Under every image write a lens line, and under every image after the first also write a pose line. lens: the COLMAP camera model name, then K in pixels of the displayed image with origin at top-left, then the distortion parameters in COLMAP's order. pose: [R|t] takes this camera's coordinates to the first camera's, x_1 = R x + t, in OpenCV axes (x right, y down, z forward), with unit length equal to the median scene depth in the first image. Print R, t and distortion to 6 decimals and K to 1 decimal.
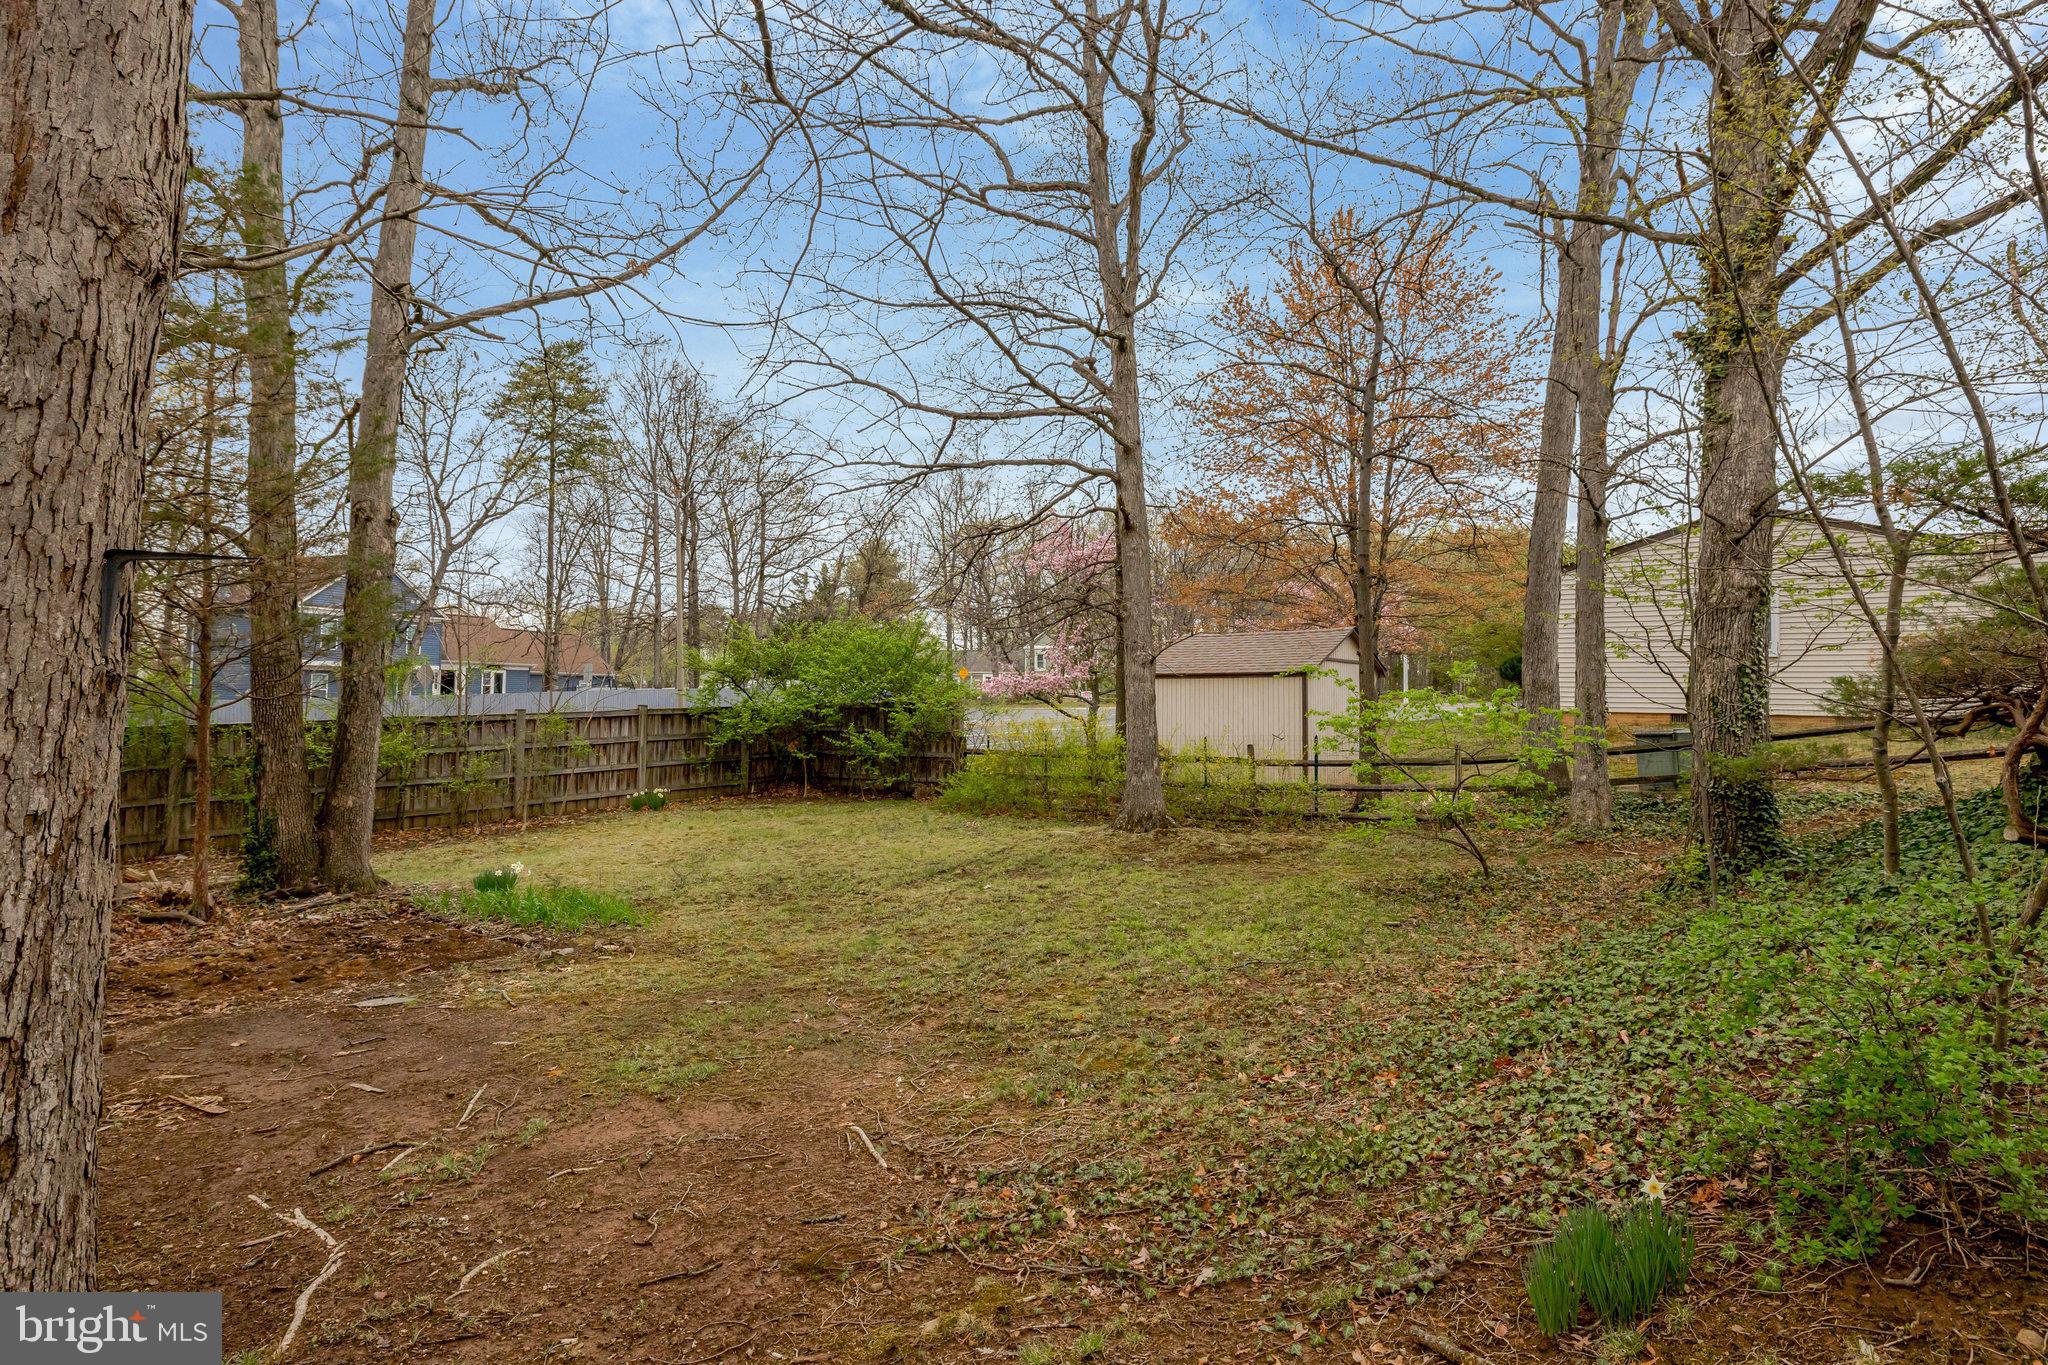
lens RADIAL K [[1123.5, 0, 1024.0], [0, 1123.5, 683.2], [0, 0, 1]] dist [-0.000522, 0.000000]
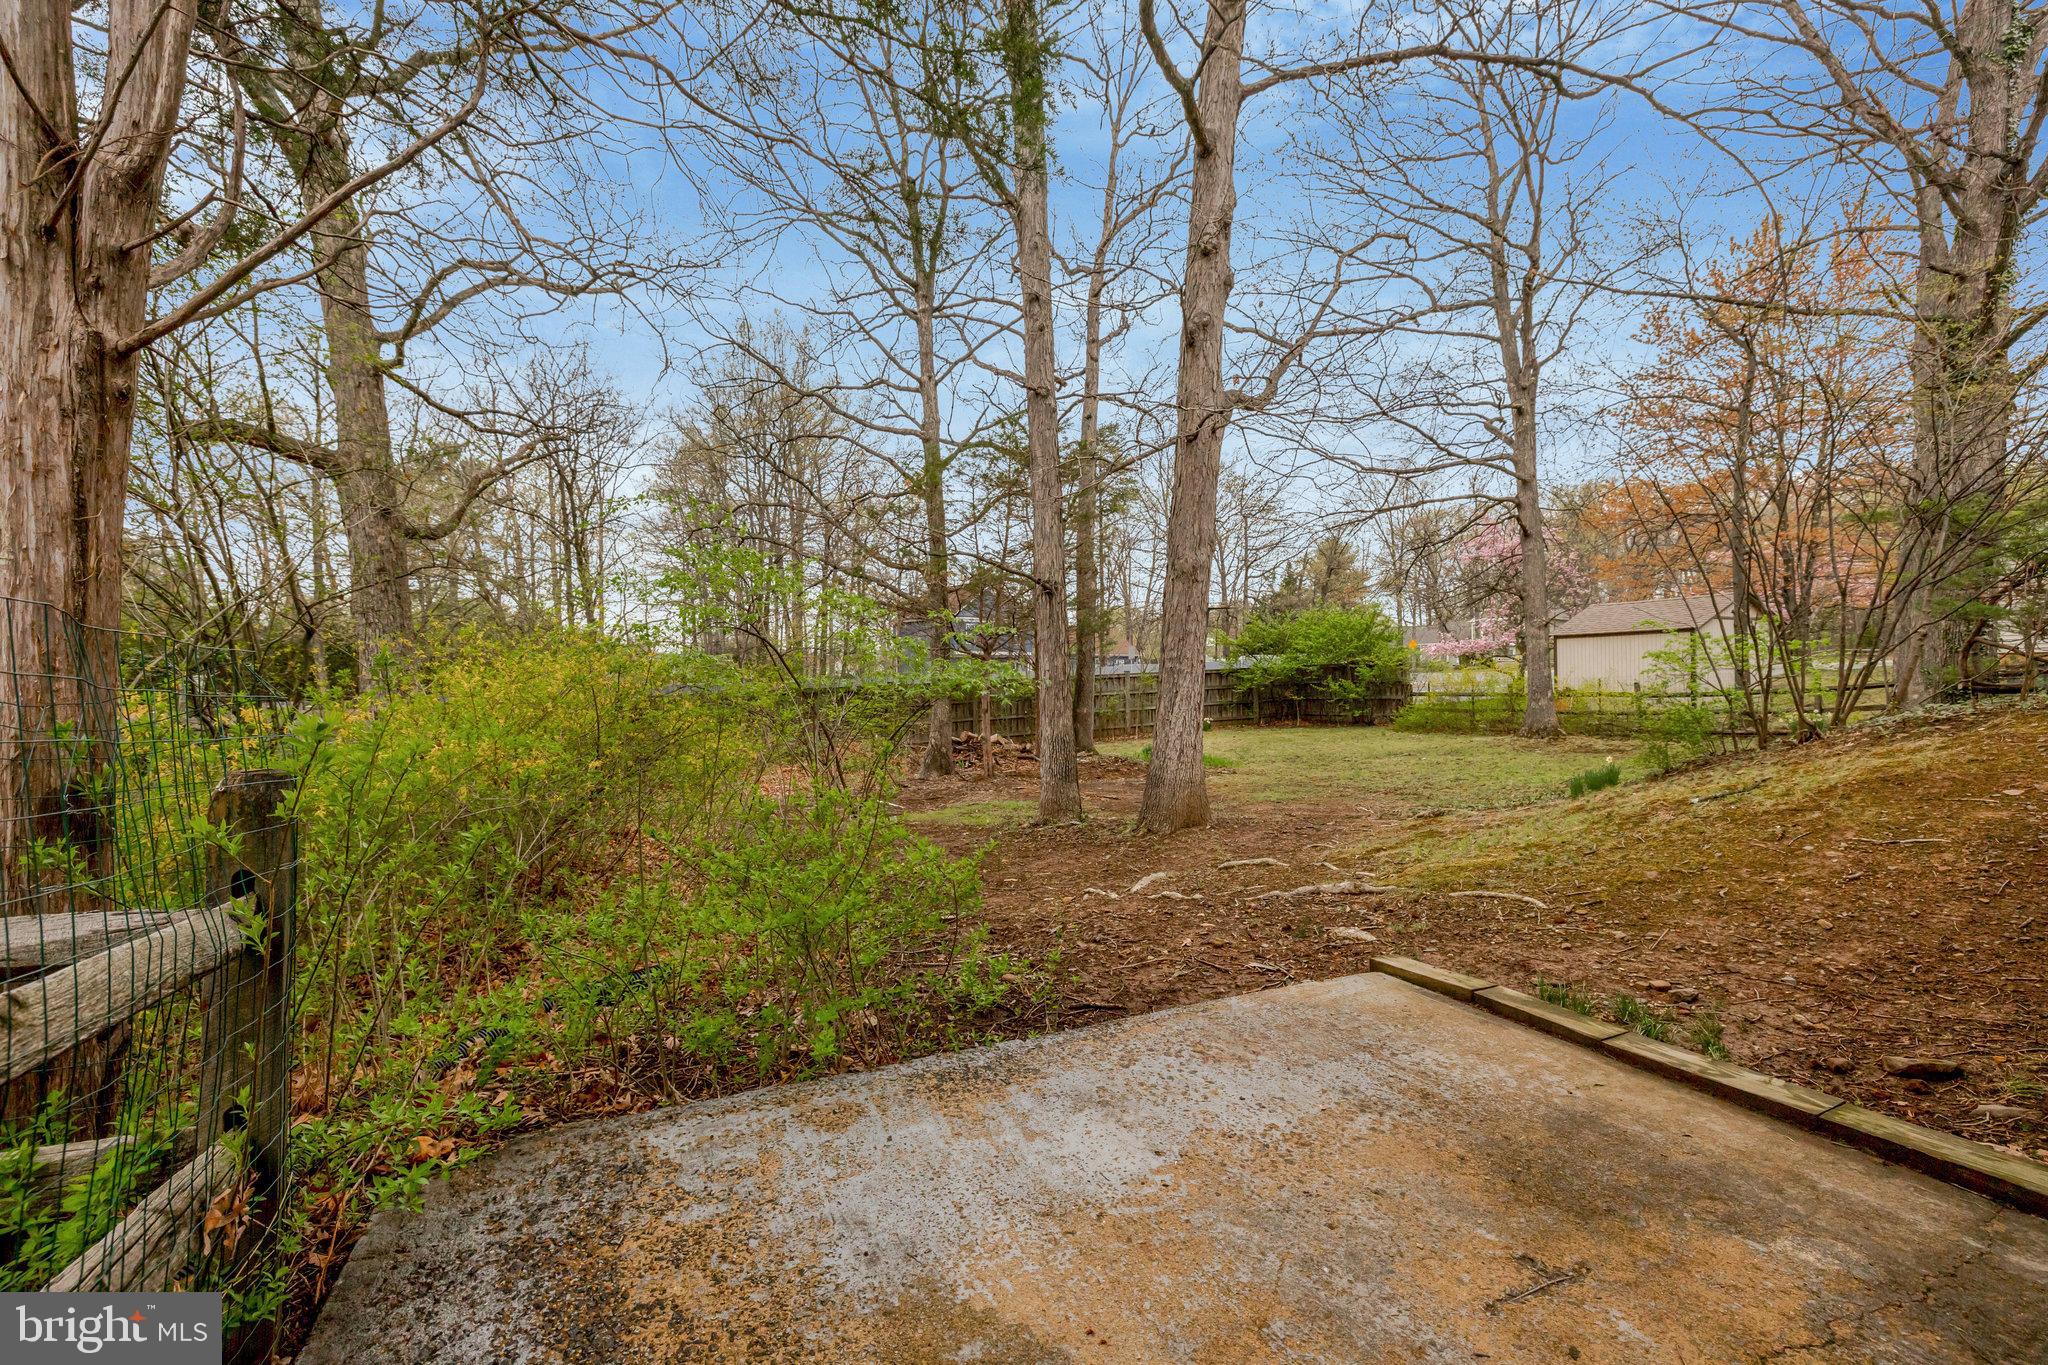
lens RADIAL K [[888.4, 0, 1024.0], [0, 888.4, 675.4], [0, 0, 1]] dist [0.005405, 0.000201]
pose [[0.892160, -0.022601, -0.451153, 0.019469], [0.030533, 0.999481, 0.010309, 0.009622], [0.450686, -0.022972, 0.892387, -0.245131]]
